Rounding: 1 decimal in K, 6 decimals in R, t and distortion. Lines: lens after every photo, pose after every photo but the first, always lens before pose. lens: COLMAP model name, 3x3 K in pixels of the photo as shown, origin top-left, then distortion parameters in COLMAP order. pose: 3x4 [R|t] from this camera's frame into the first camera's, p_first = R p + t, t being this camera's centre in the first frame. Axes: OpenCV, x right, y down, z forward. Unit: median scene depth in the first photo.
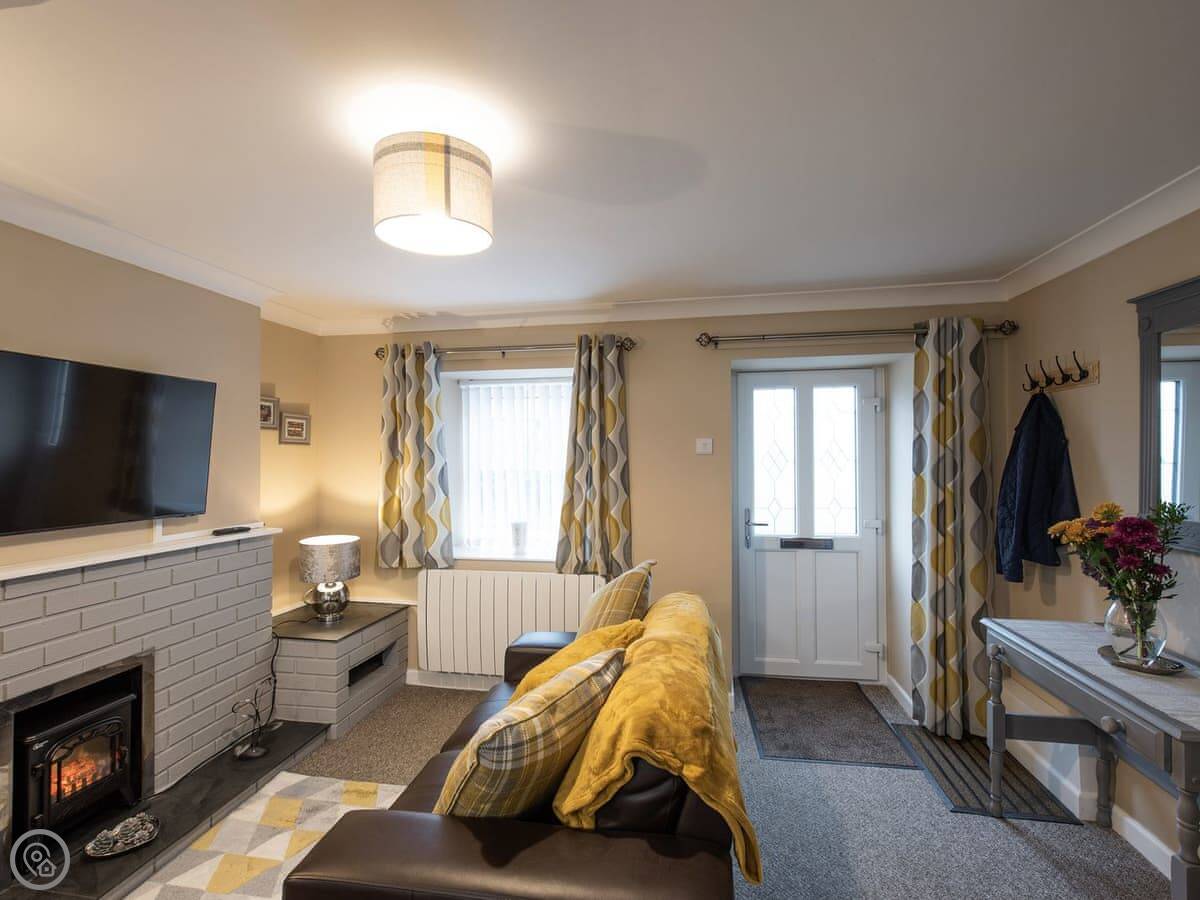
lens RADIAL K [[568.2, 0, 600.0], [0, 568.2, 450.0], [0, 0, 1]] dist [-0.003435, -0.000796]
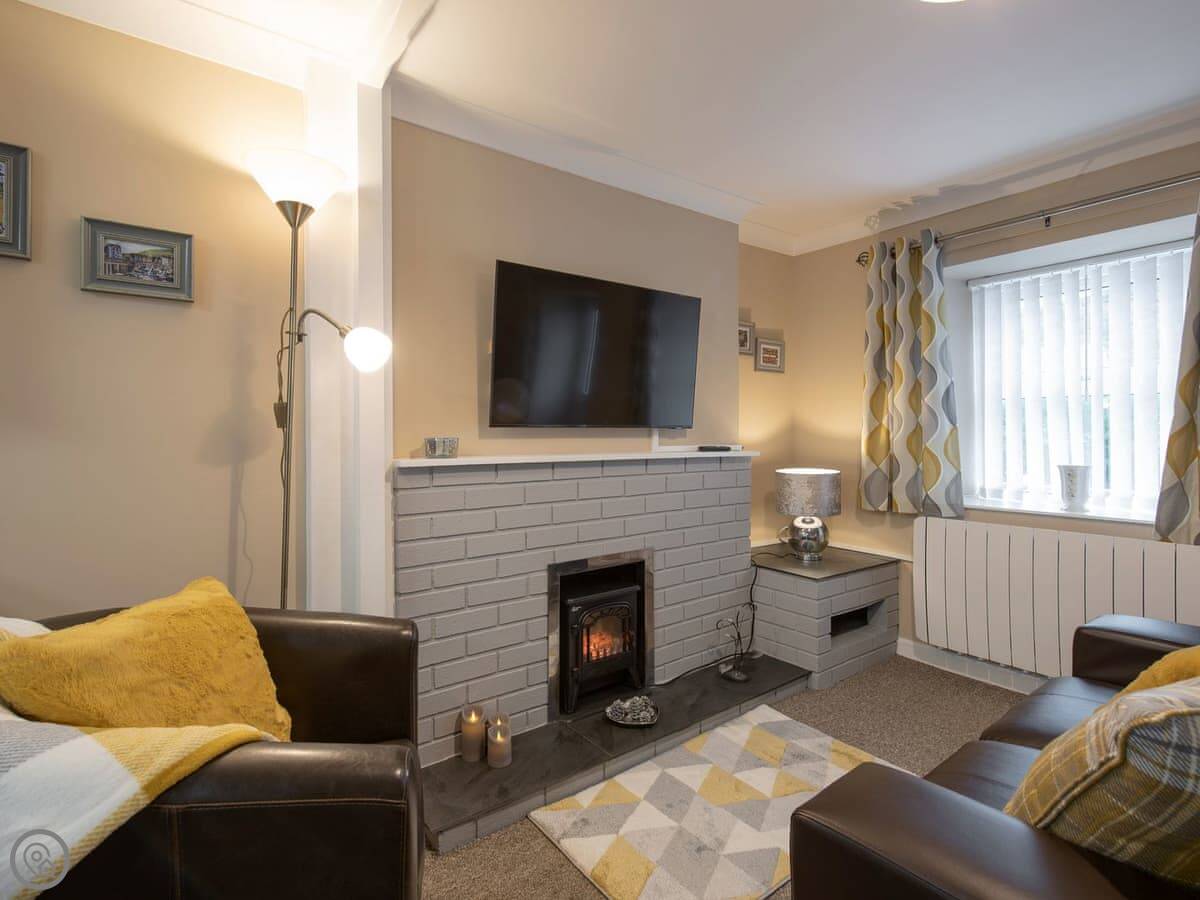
lens RADIAL K [[588.7, 0, 593.6], [0, 588.7, 439.6], [0, 0, 1]] dist [0.014608, -0.001028]
pose [[0.723173, 0.006046, -0.690640, -0.077907], [0.008996, 0.999794, 0.018173, 0.092403], [0.690608, -0.019355, 0.722970, 0.093446]]
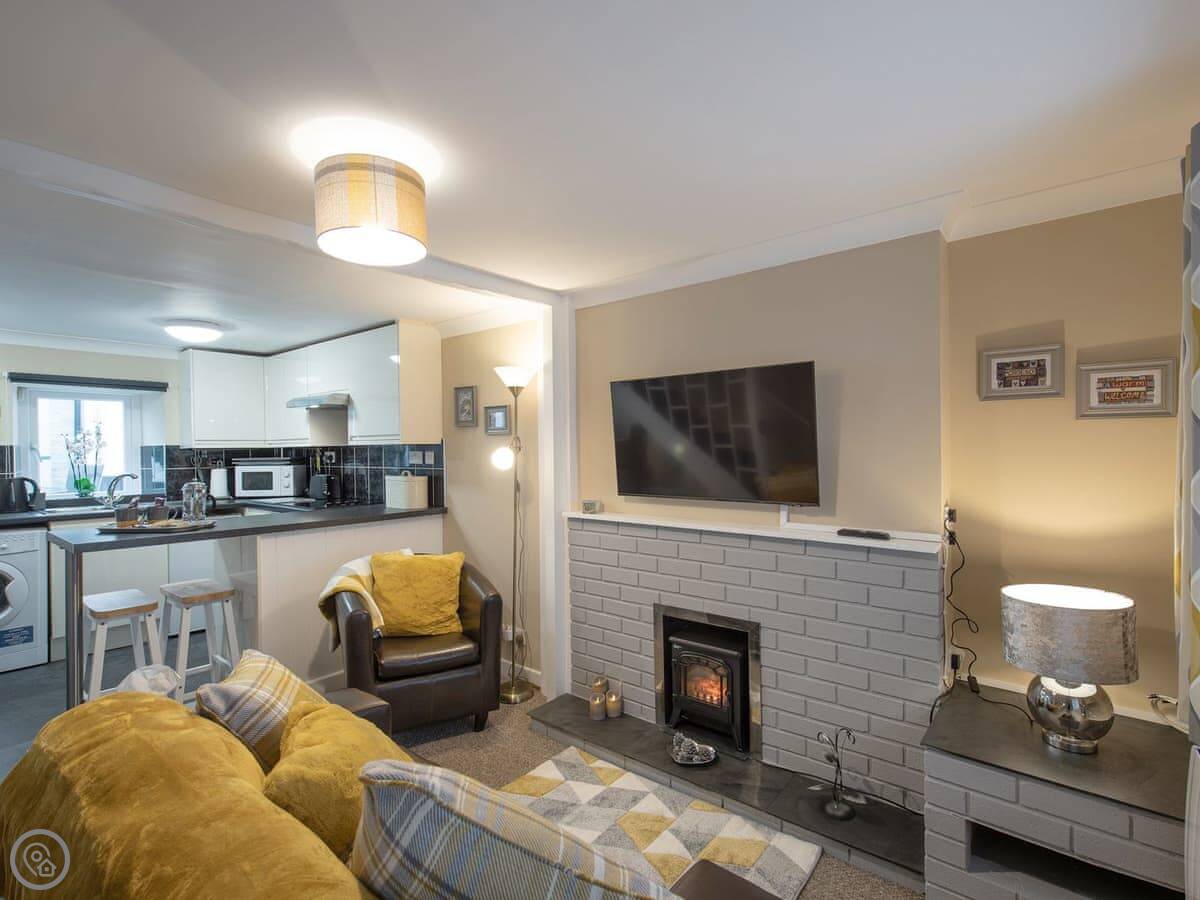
lens RADIAL K [[581.0, 0, 578.4], [0, 581.0, 451.9], [0, 0, 1]] dist [-0.003783, -0.001213]
pose [[-0.508977, 0.019095, -0.860569, 0.235730], [0.022812, 0.999702, 0.008691, 0.007024], [0.860478, -0.015208, -0.509261, 0.933208]]
